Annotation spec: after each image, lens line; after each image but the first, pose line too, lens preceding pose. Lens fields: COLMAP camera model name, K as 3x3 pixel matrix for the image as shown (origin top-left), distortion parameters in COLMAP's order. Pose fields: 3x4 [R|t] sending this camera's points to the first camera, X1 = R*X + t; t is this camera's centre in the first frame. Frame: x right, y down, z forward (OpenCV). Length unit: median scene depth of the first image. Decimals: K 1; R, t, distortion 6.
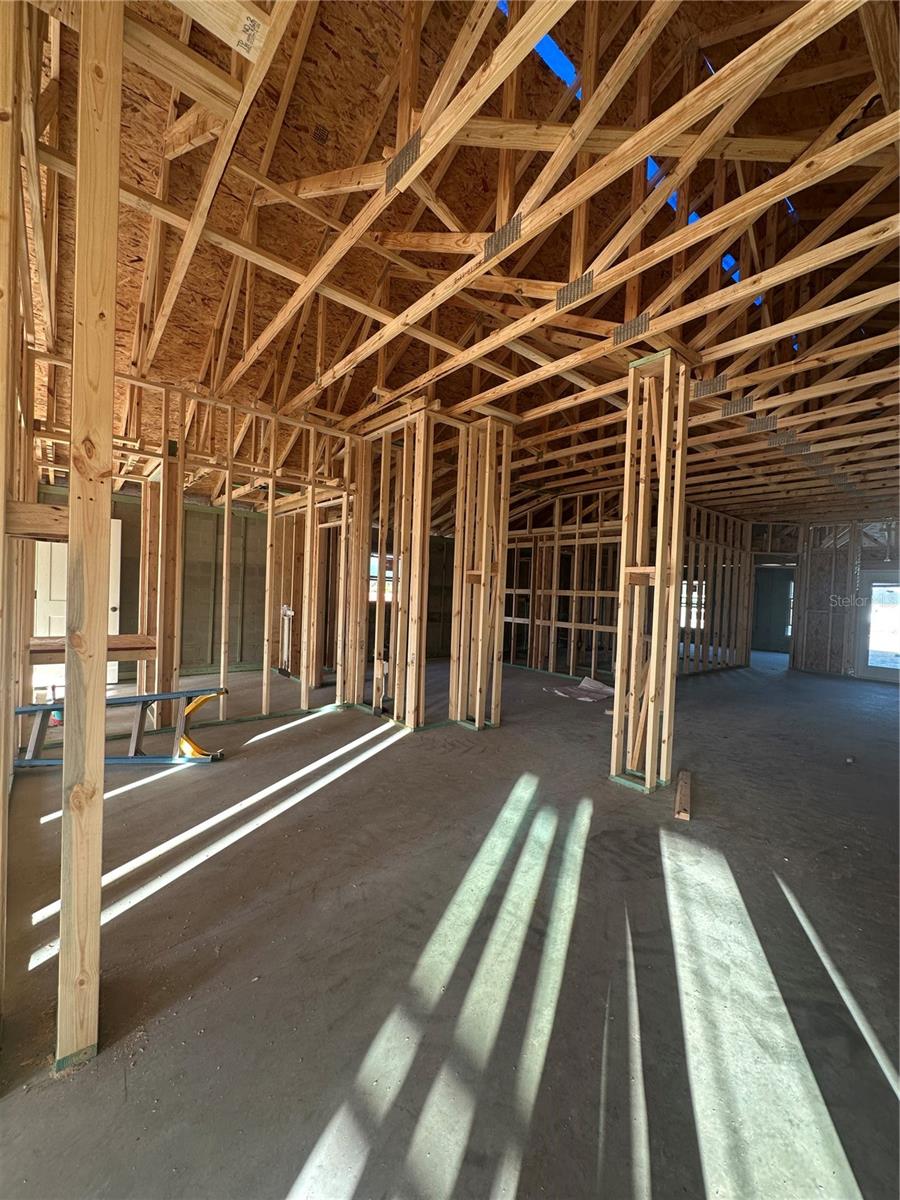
lens RADIAL K [[475.8, 0, 446.7], [0, 475.8, 599.2], [0, 0, 1]] dist [-0.014183, 0.000124]
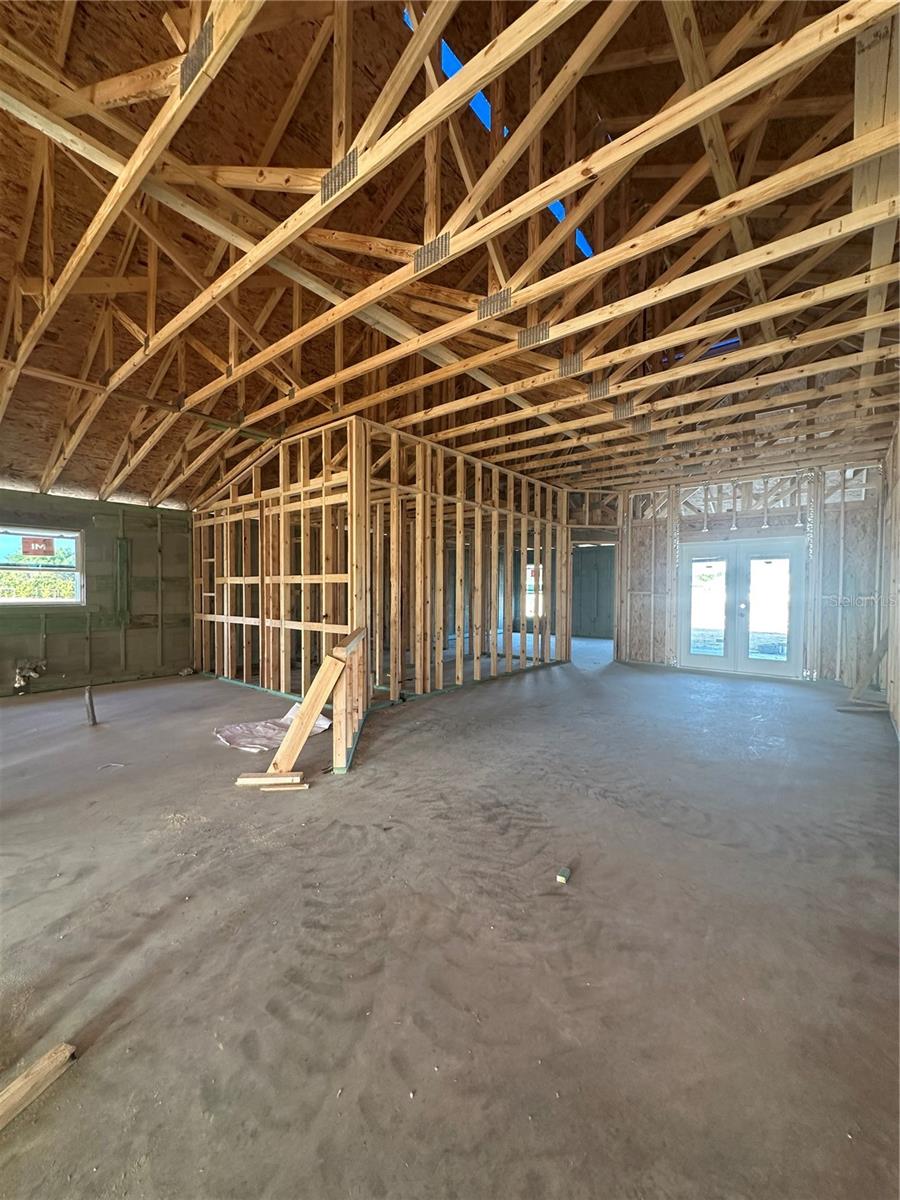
lens RADIAL K [[475.8, 0, 453.7], [0, 475.8, 600.4], [0, 0, 1]] dist [-0.014183, 0.000124]
pose [[0.978099, -0.038367, 0.204573, 0.298410], [0.034854, 0.999177, 0.020749, 0.009693], [-0.205201, -0.013164, 0.978631, 0.239107]]
